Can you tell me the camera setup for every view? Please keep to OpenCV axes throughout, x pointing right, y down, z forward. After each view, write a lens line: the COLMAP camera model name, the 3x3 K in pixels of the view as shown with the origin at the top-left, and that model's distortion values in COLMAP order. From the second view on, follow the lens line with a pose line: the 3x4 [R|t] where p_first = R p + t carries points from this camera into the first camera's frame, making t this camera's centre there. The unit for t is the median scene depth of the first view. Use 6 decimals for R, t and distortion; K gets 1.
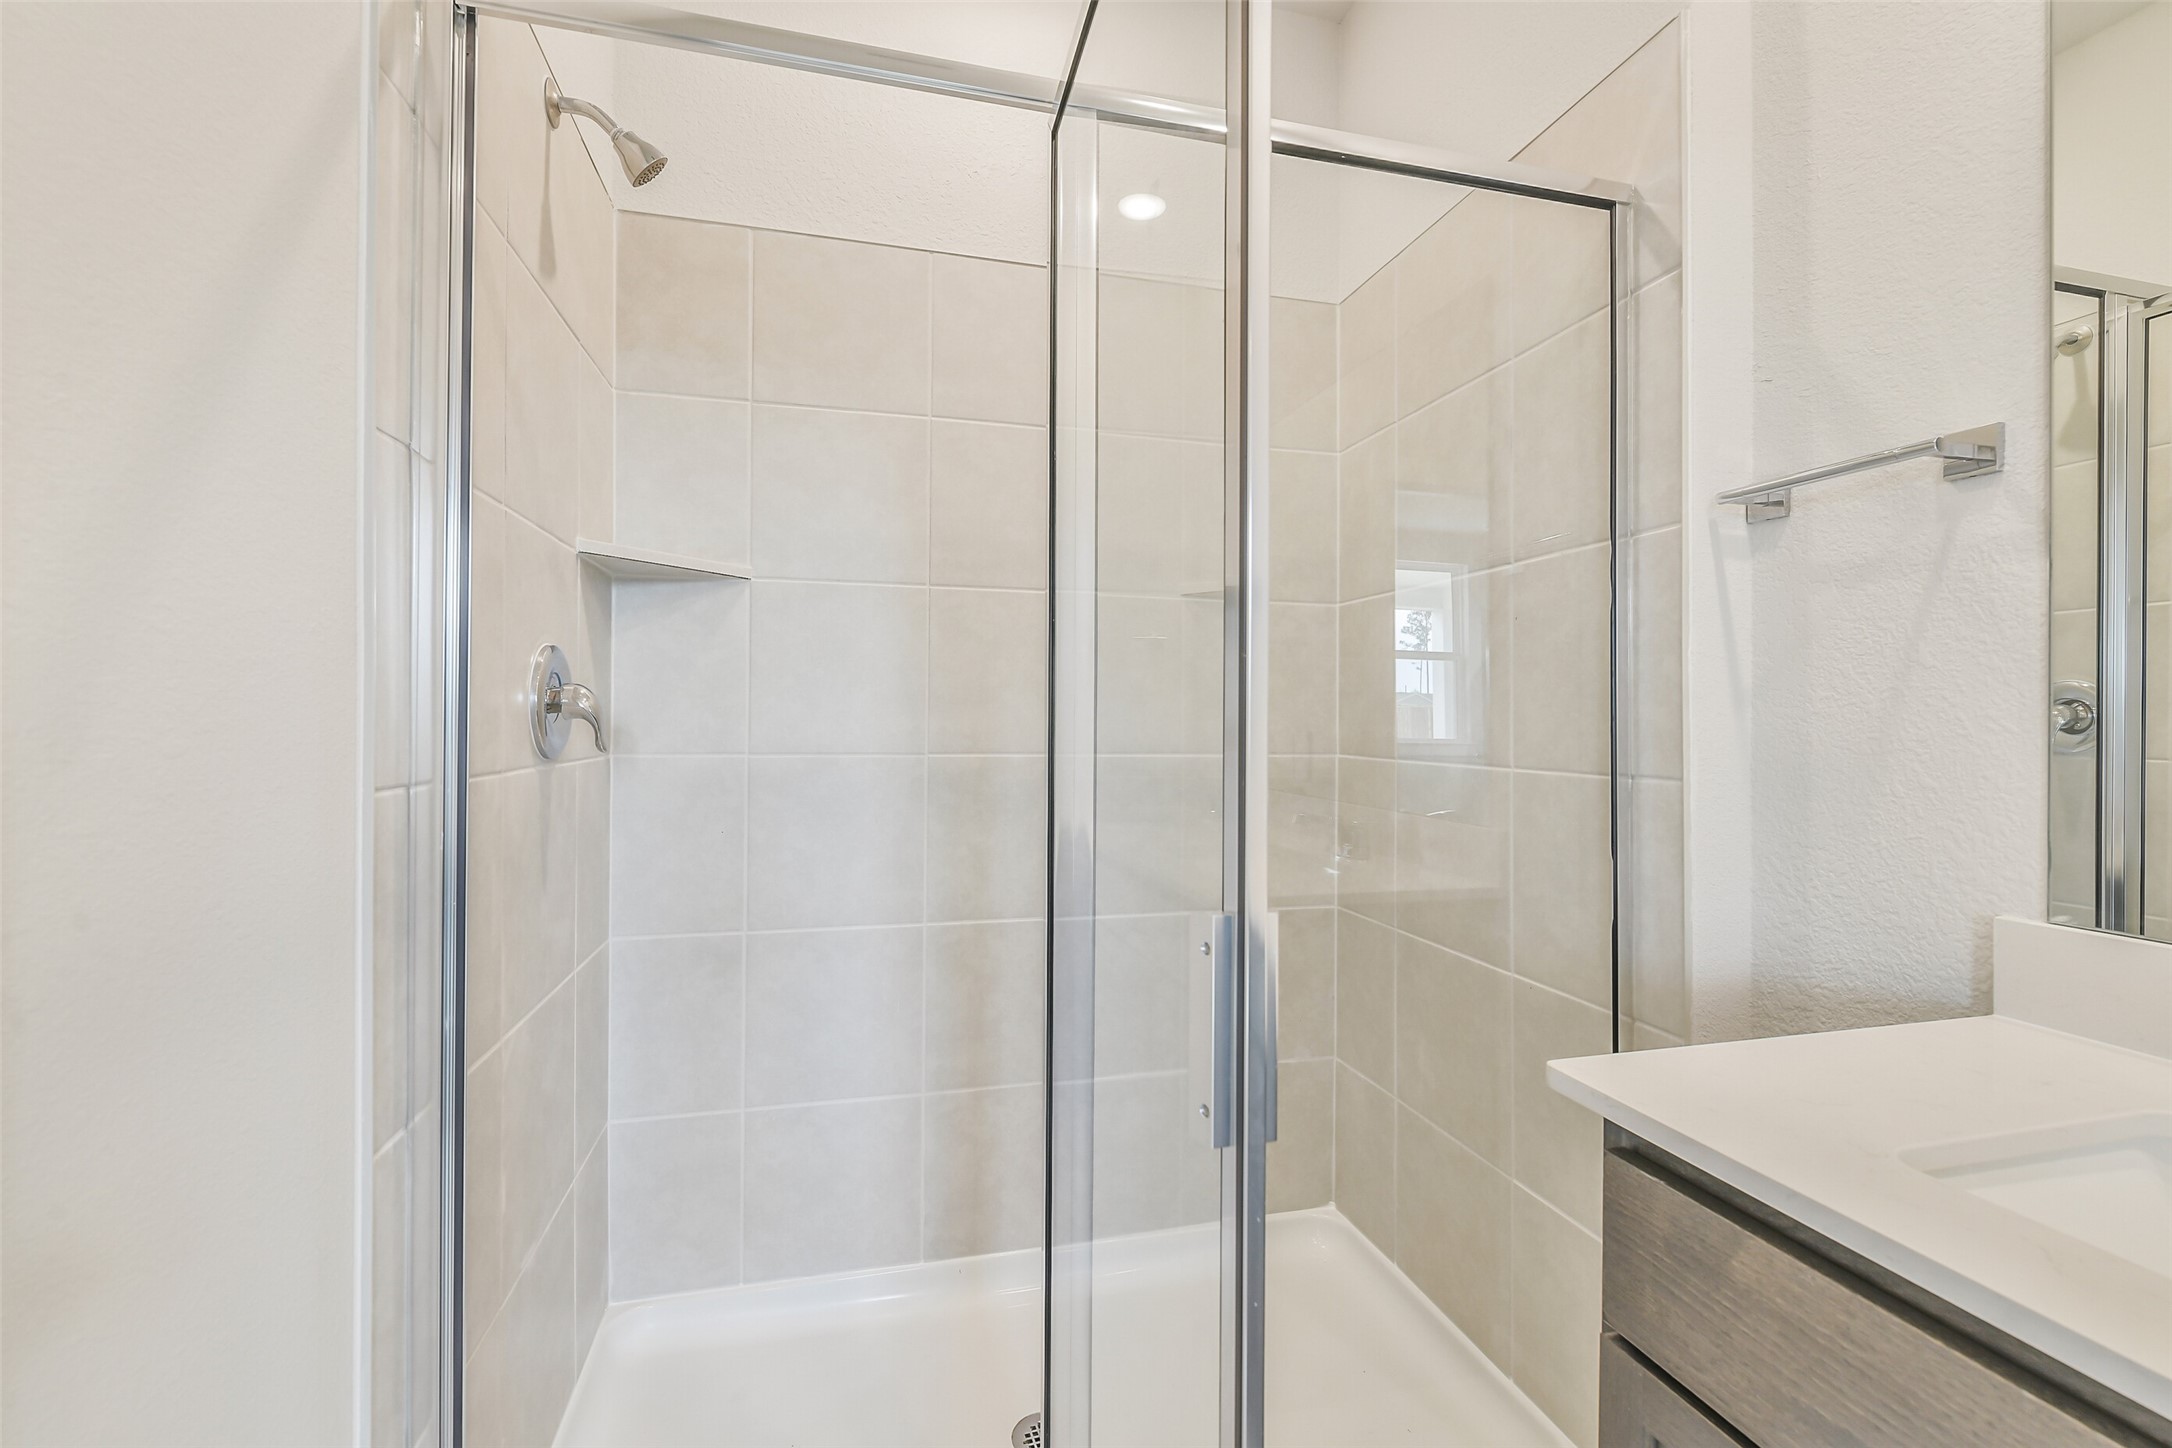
lens RADIAL K [[934.0, 0, 1088.9], [0, 934.0, 721.1], [0, 0, 1]] dist [0.000949, -0.001715]
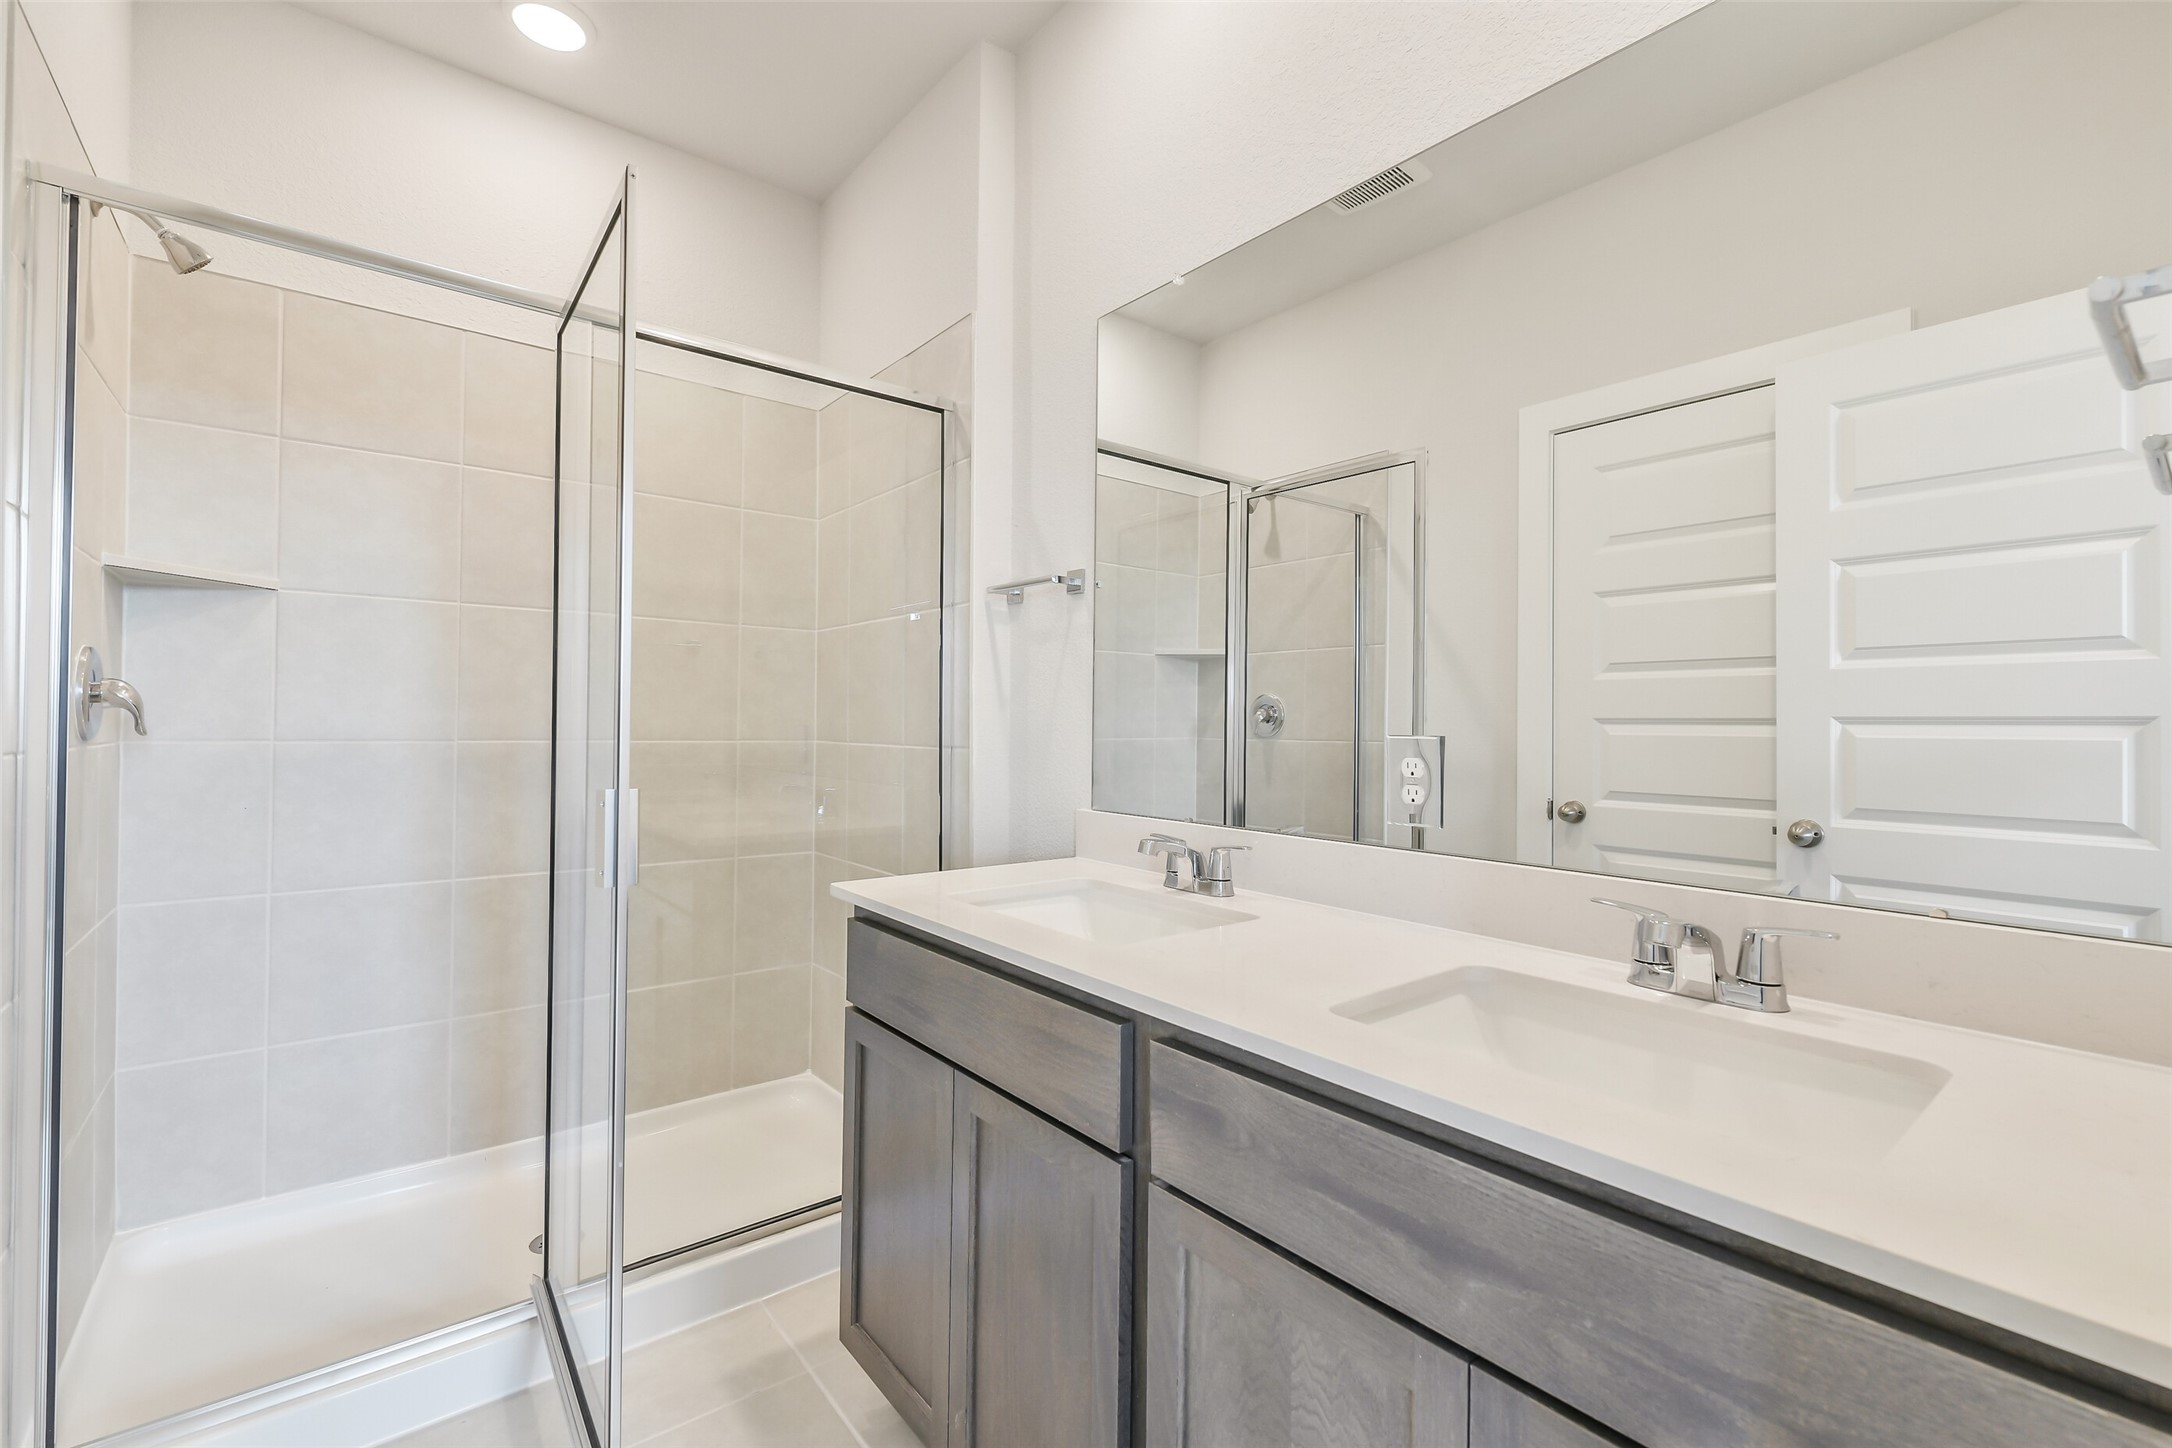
lens RADIAL K [[934.0, 0, 1088.1], [0, 934.0, 716.2], [0, 0, 1]] dist [0.000949, -0.001715]
pose [[0.909590, 0.005903, 0.415465, 0.077235], [-0.003480, 0.999972, -0.006589, 0.009765], [-0.415492, 0.004548, 0.909585, -0.501452]]
